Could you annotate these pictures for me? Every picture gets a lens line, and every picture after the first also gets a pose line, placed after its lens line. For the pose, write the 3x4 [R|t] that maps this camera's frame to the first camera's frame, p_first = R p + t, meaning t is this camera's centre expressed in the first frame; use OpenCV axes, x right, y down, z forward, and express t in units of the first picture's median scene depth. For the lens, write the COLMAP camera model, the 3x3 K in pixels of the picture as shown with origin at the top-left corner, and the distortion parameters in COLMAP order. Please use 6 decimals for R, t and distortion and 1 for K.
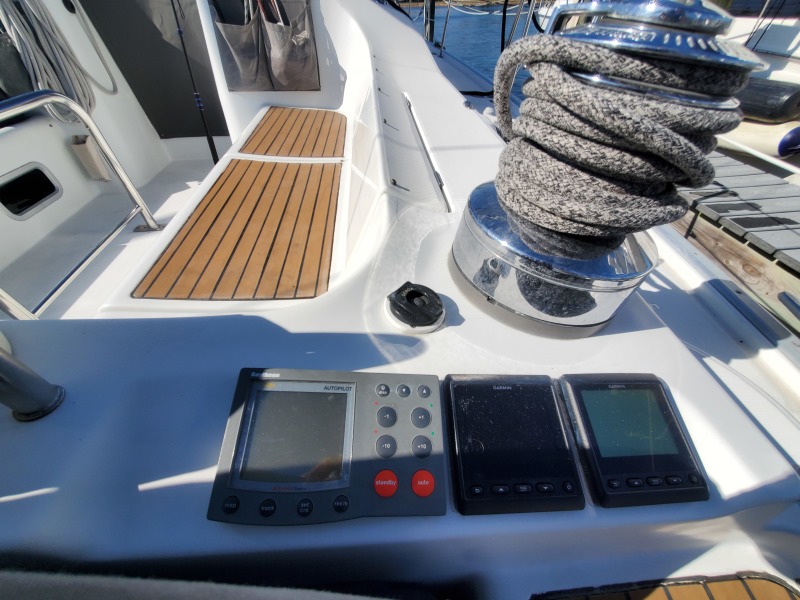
lens RADIAL K [[318.1, 0, 398.3], [0, 318.1, 302.3], [0, 0, 1]] dist [0.000153, -0.001041]
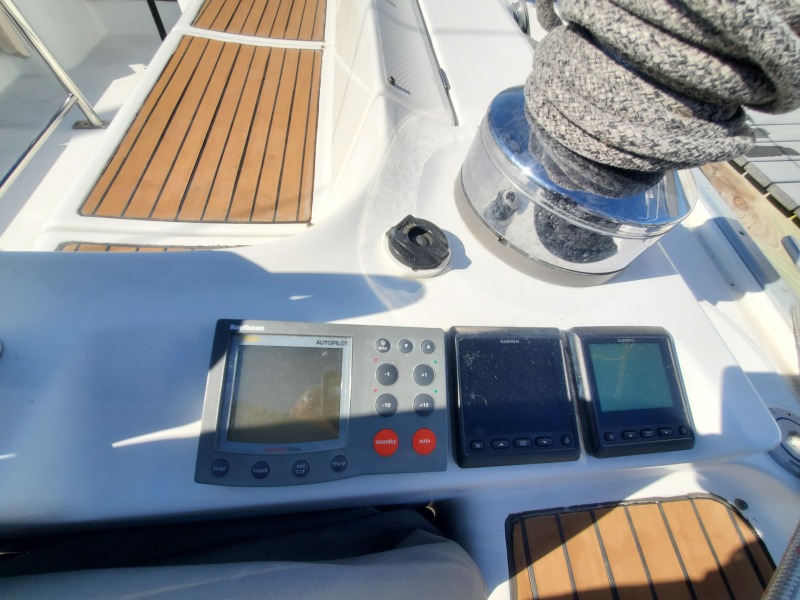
lens RADIAL K [[318.1, 0, 396.0], [0, 318.1, 301.0], [0, 0, 1]] dist [0.000153, -0.001041]
pose [[0.998269, 0.025784, 0.052861, -0.050289], [-0.037878, 0.969425, 0.242448, -0.051908], [-0.044994, -0.244031, 0.968723, 0.131466]]
